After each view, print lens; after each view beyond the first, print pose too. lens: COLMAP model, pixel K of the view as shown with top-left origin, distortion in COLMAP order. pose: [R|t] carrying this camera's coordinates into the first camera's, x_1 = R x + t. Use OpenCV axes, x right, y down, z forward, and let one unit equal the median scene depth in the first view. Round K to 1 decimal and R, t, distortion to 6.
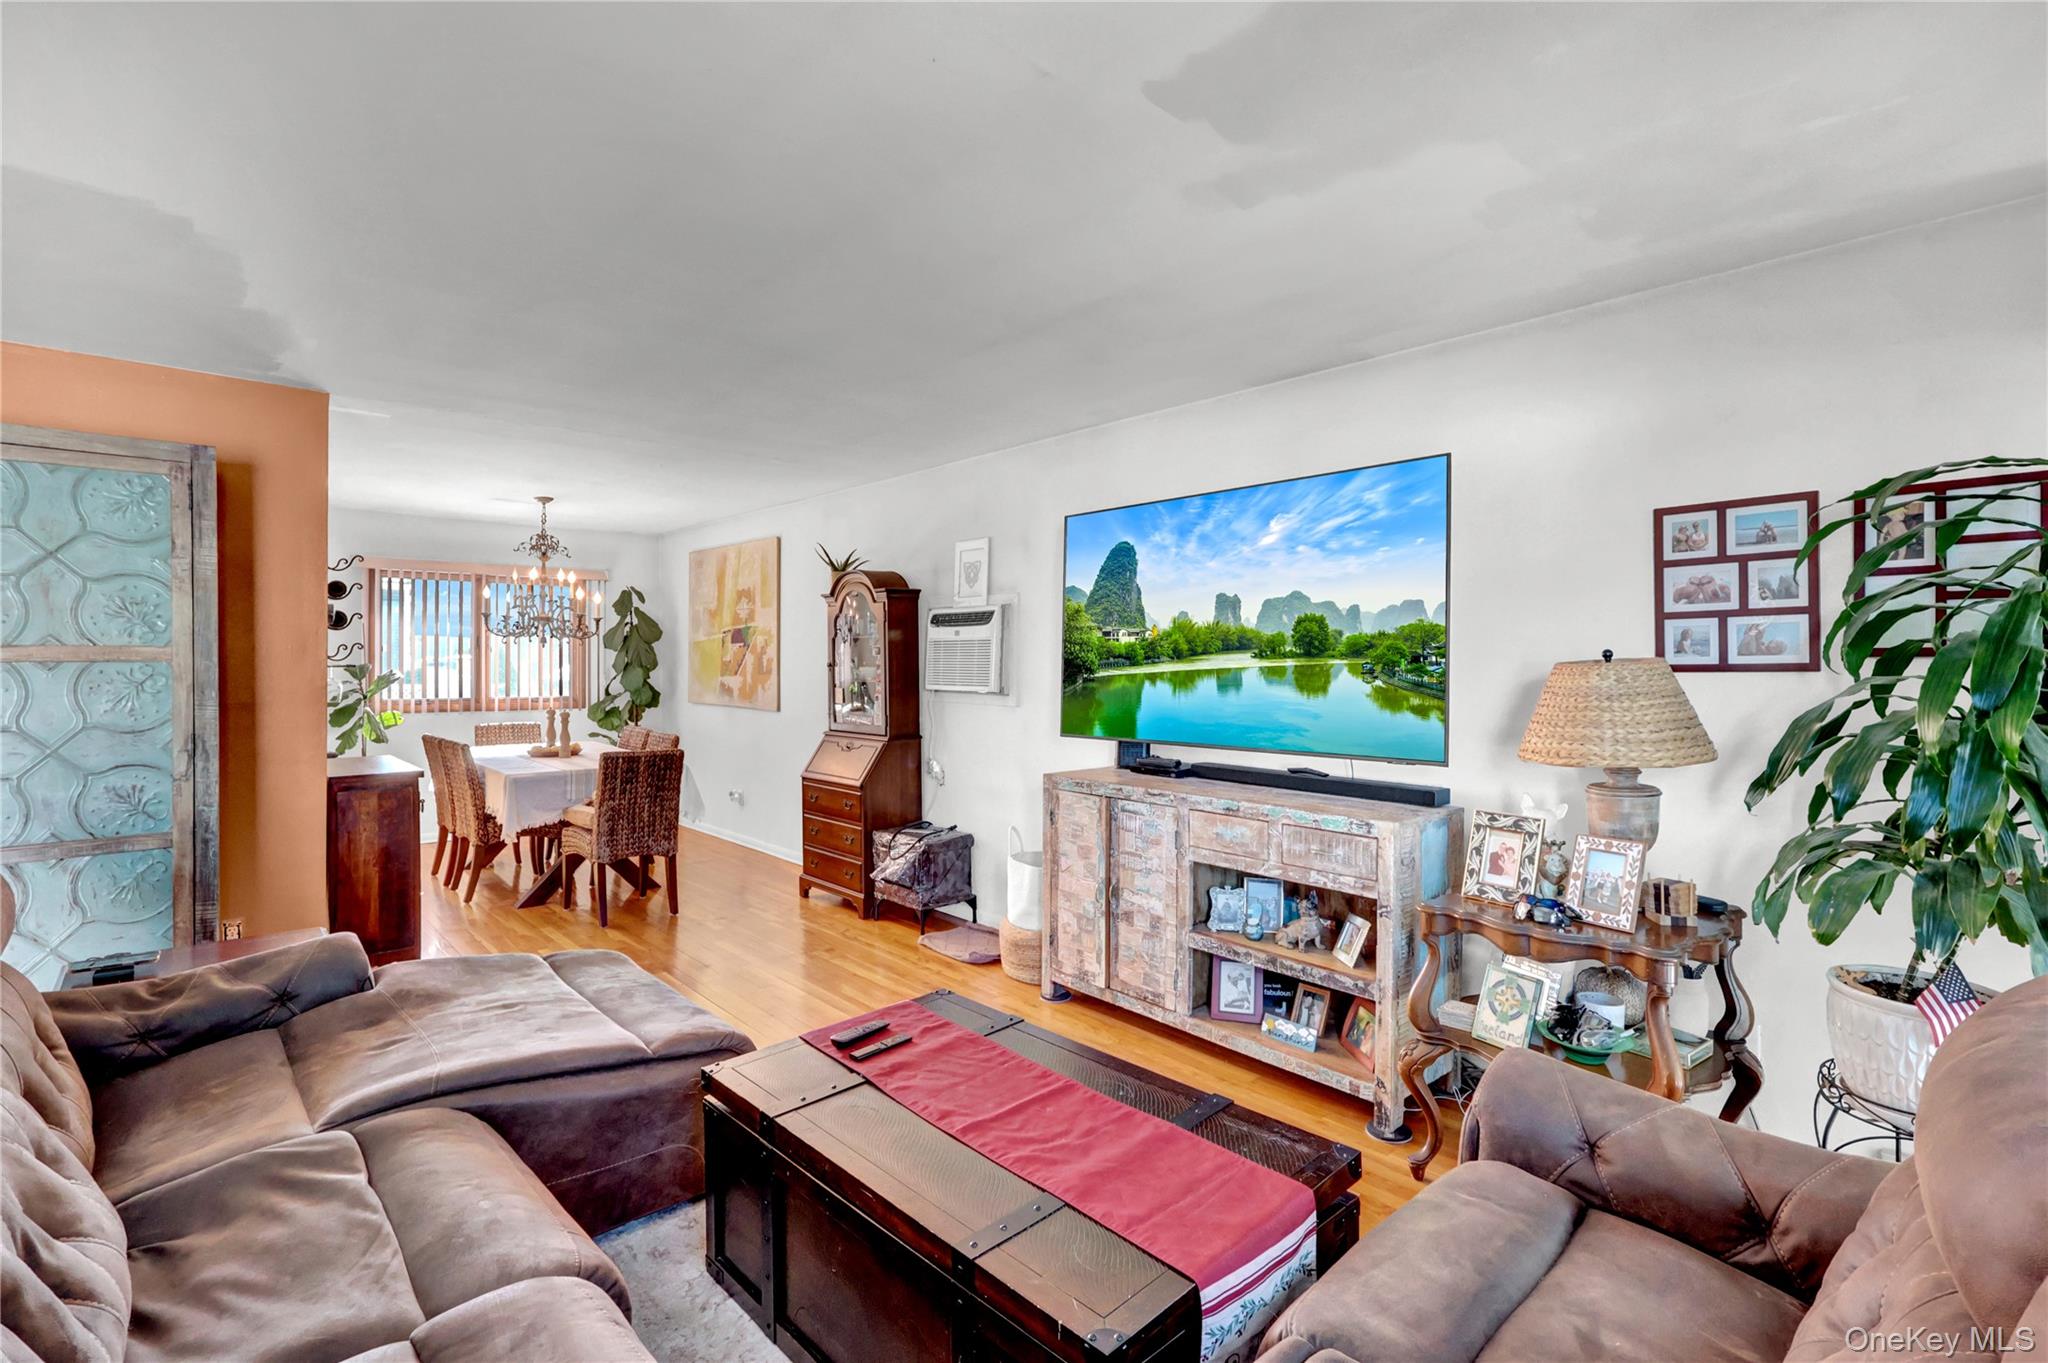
lens RADIAL K [[940.1, 0, 1015.8], [0, 940.1, 665.6], [0, 0, 1]] dist [-0.002939, 0.000192]
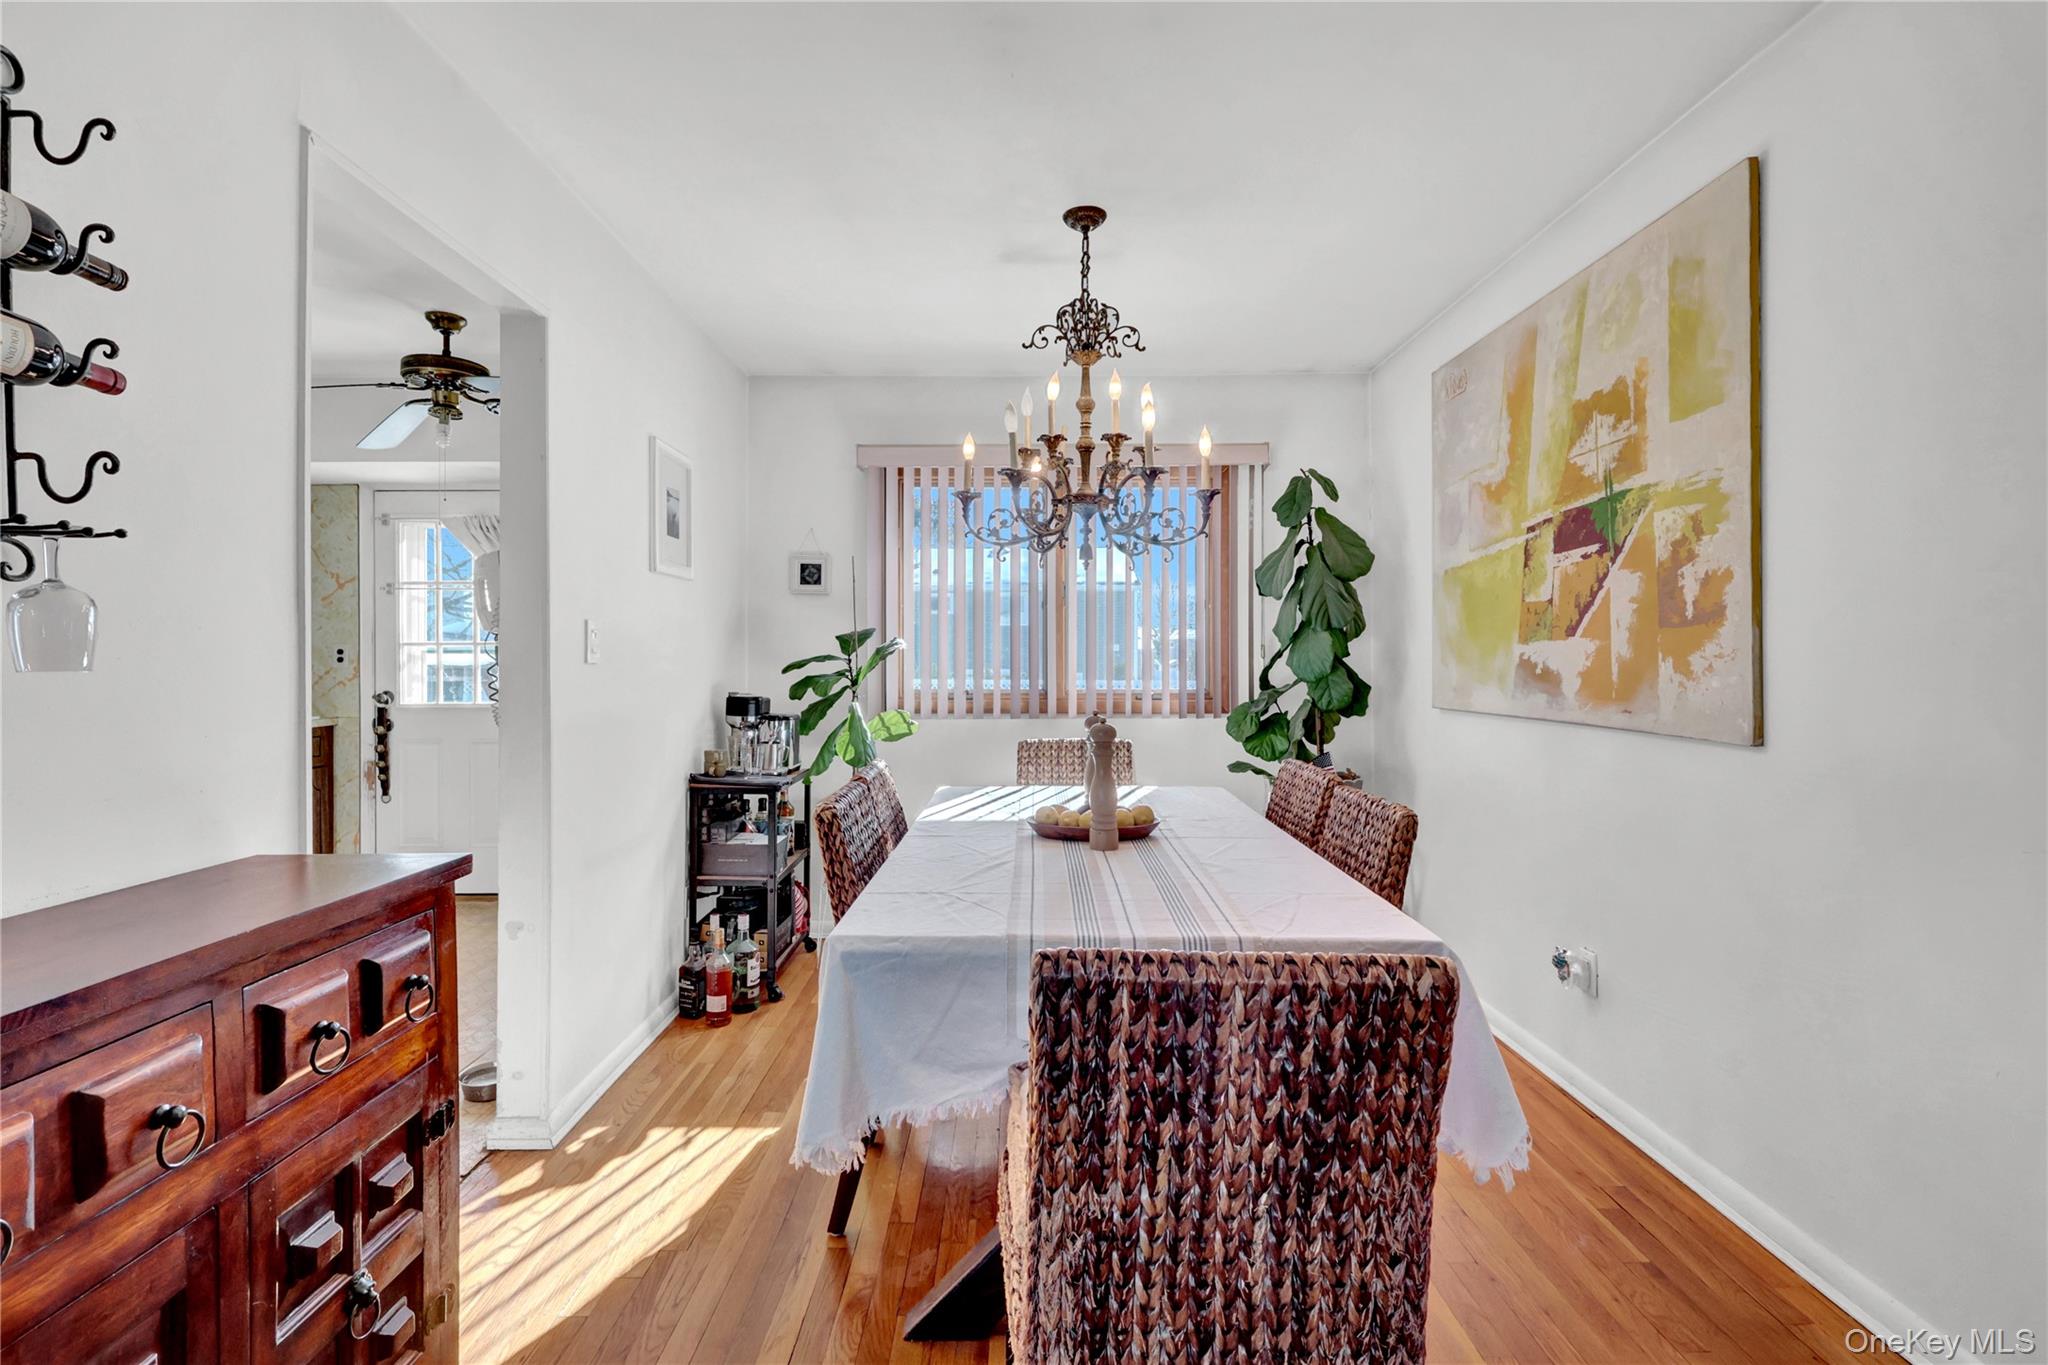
lens RADIAL K [[940.1, 0, 1015.8], [0, 940.1, 666.6], [0, 0, 1]] dist [-0.002939, 0.000192]
pose [[0.740585, -0.004385, -0.671949, -0.200099], [0.003968, 0.999990, -0.002153, 0.020545], [0.671951, -0.001072, 0.740595, 0.550128]]
